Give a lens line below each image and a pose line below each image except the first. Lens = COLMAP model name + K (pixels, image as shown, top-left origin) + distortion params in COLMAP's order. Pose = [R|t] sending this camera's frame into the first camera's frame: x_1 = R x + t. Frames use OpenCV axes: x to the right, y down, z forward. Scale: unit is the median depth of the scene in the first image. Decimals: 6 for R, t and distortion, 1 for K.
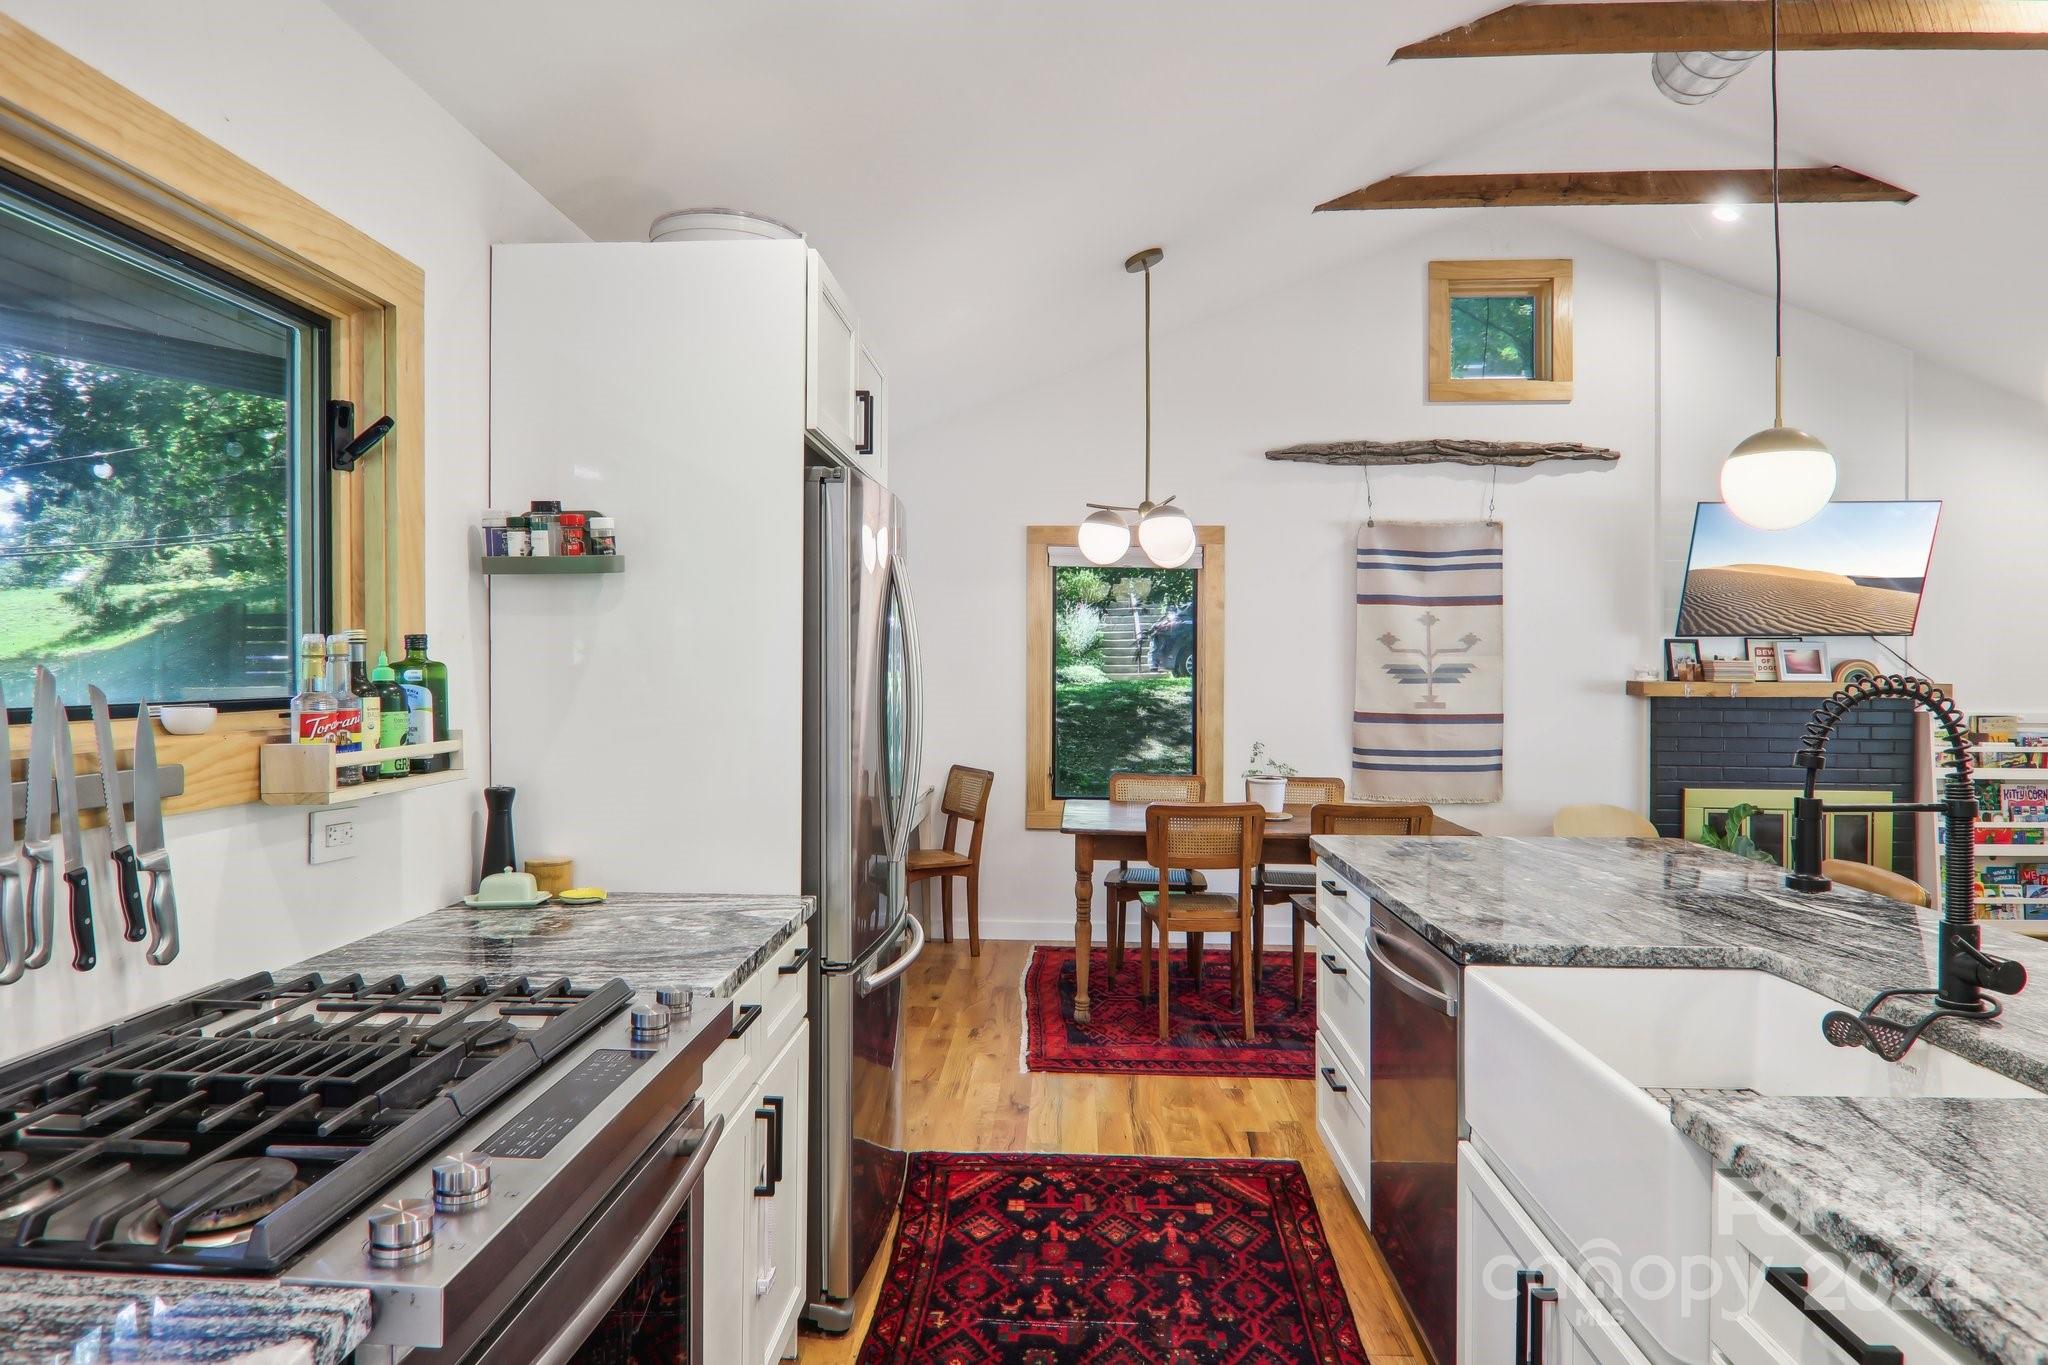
lens RADIAL K [[1209.1, 0, 1015.4], [0, 1209.1, 662.1], [0, 0, 1]] dist [0.004904, -0.018637]
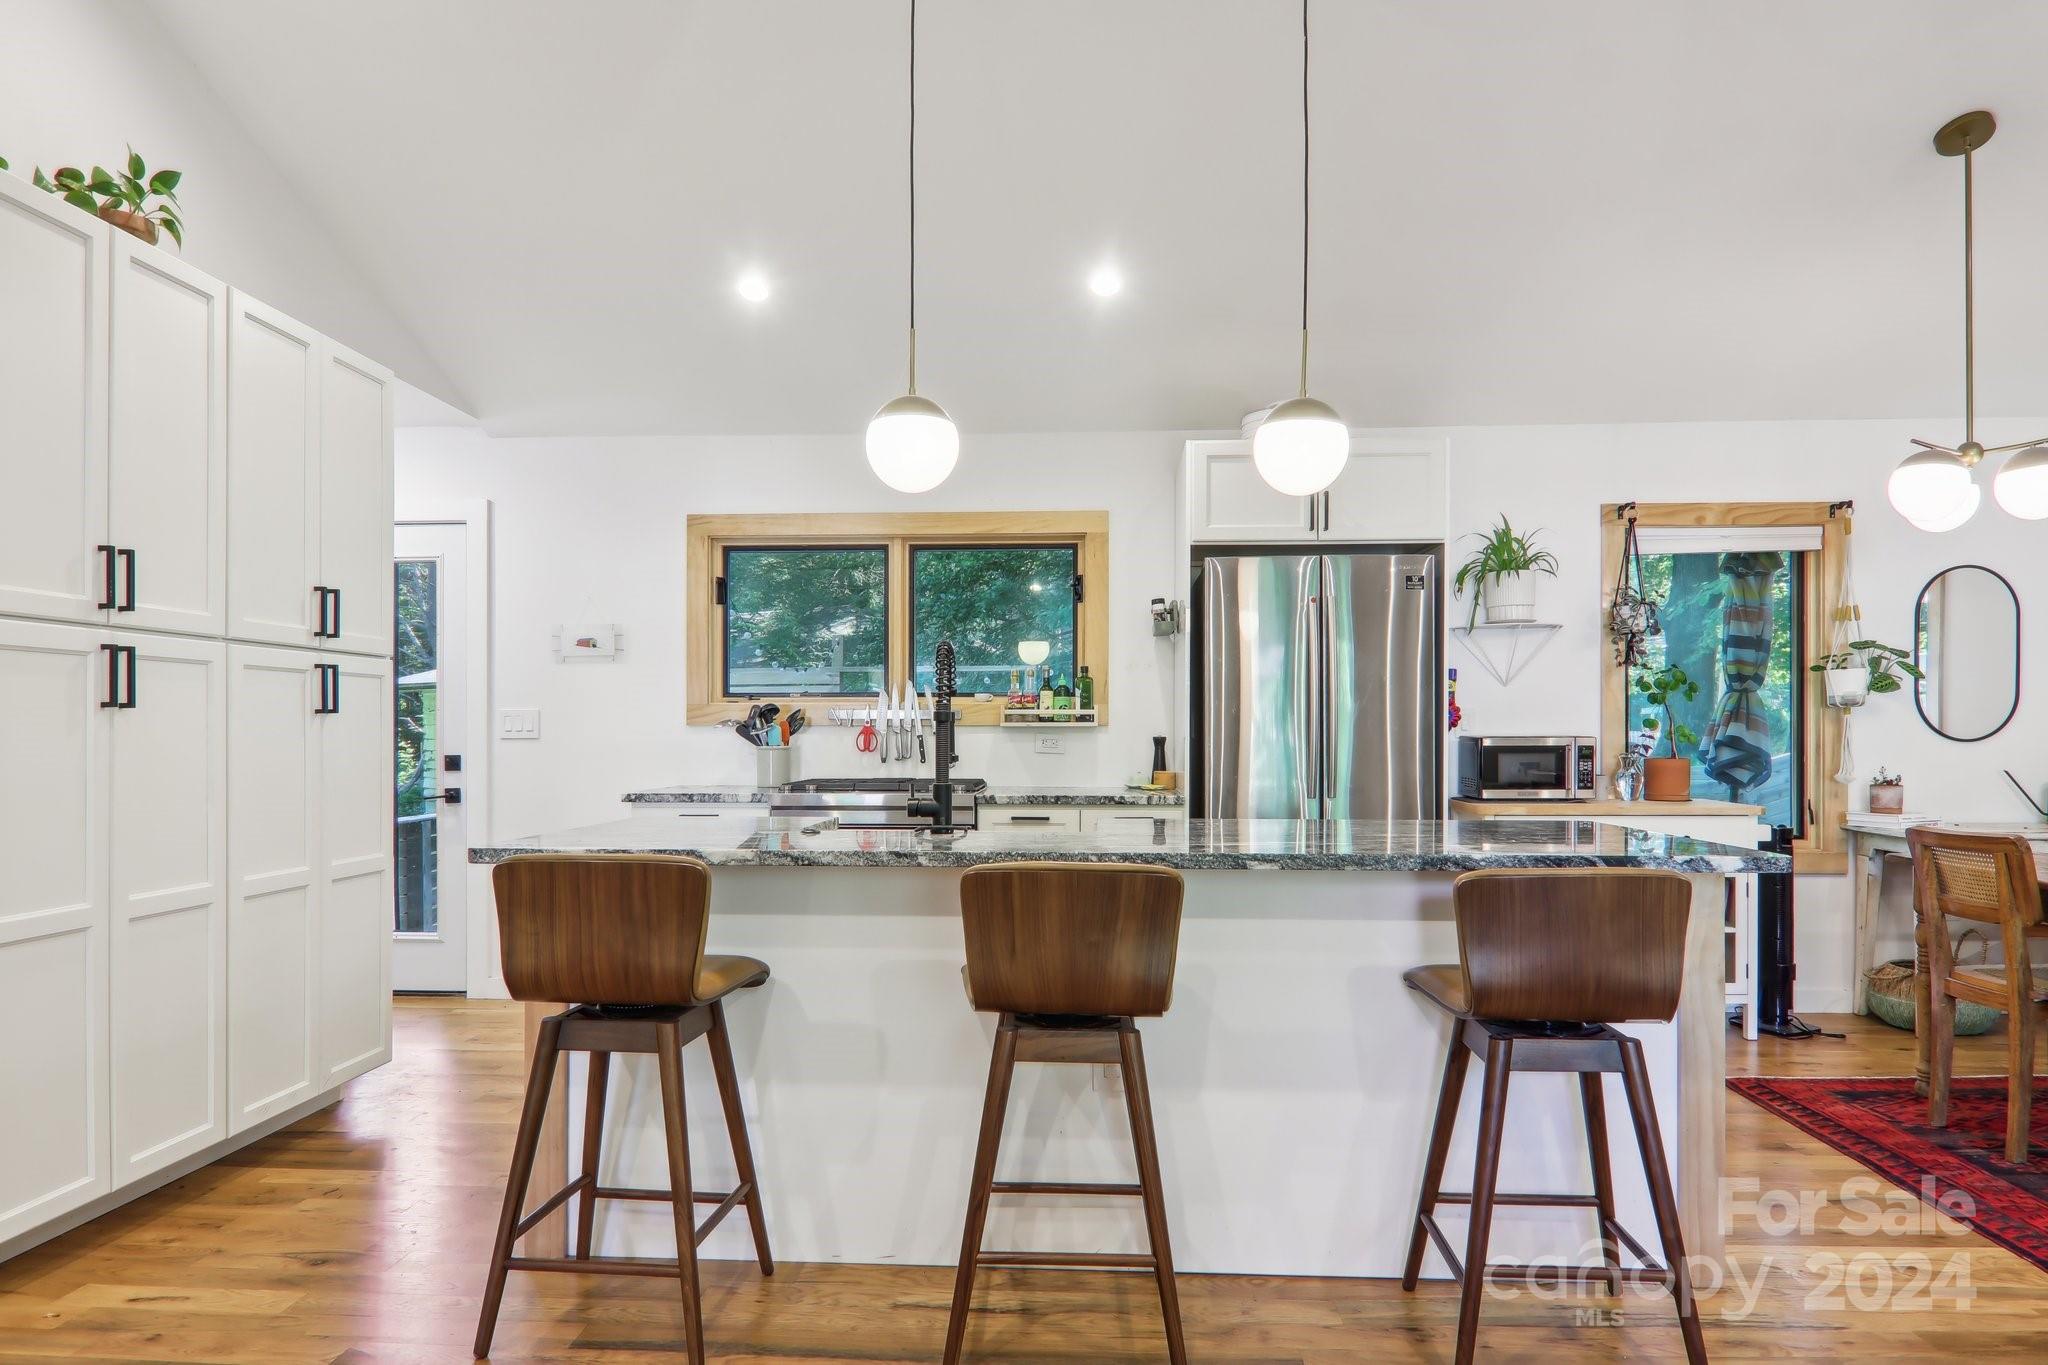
lens RADIAL K [[1244.4, 0, 1025.8], [0, 1244.4, 741.2], [0, 0, 1]] dist [0.005044, -0.017921]
pose [[-0.005154, 0.002465, -0.999984, 0.709290], [0.002941, 0.999993, 0.002450, 0.042737], [0.999982, -0.002928, -0.005161, 0.313416]]
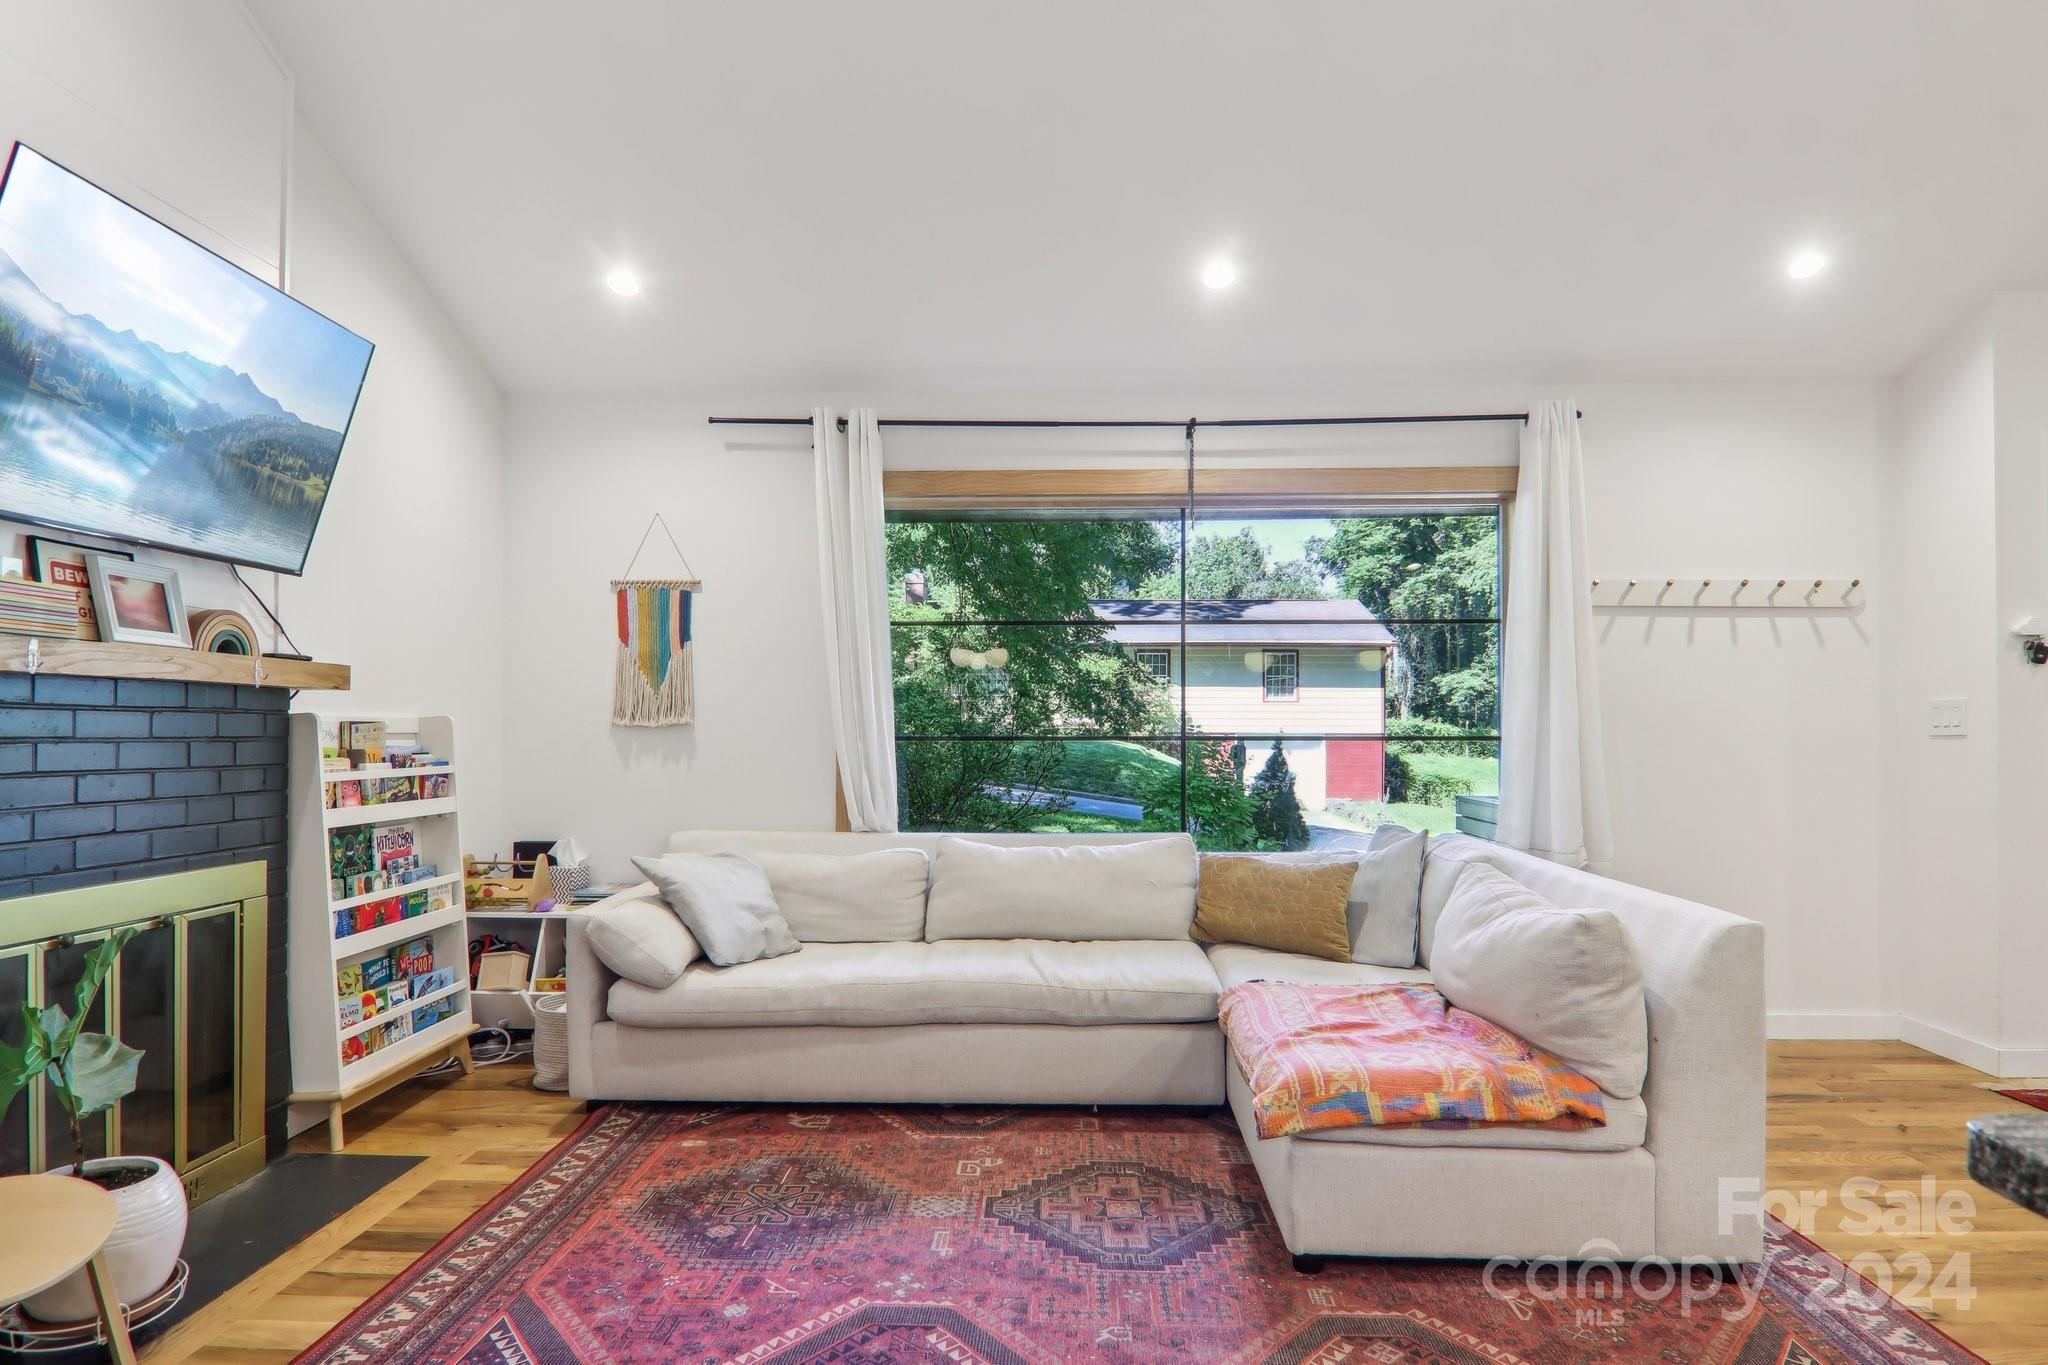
lens RADIAL K [[1168.8, 0, 1024.3], [0, 1168.8, 722.3], [0, 0, 1]] dist [0.005362, -0.018901]
pose [[-0.010360, 0.001605, 0.999945, 0.194642], [-0.003889, 0.999991, -0.001645, 0.043945], [-0.999939, -0.003906, -0.010353, 0.651458]]
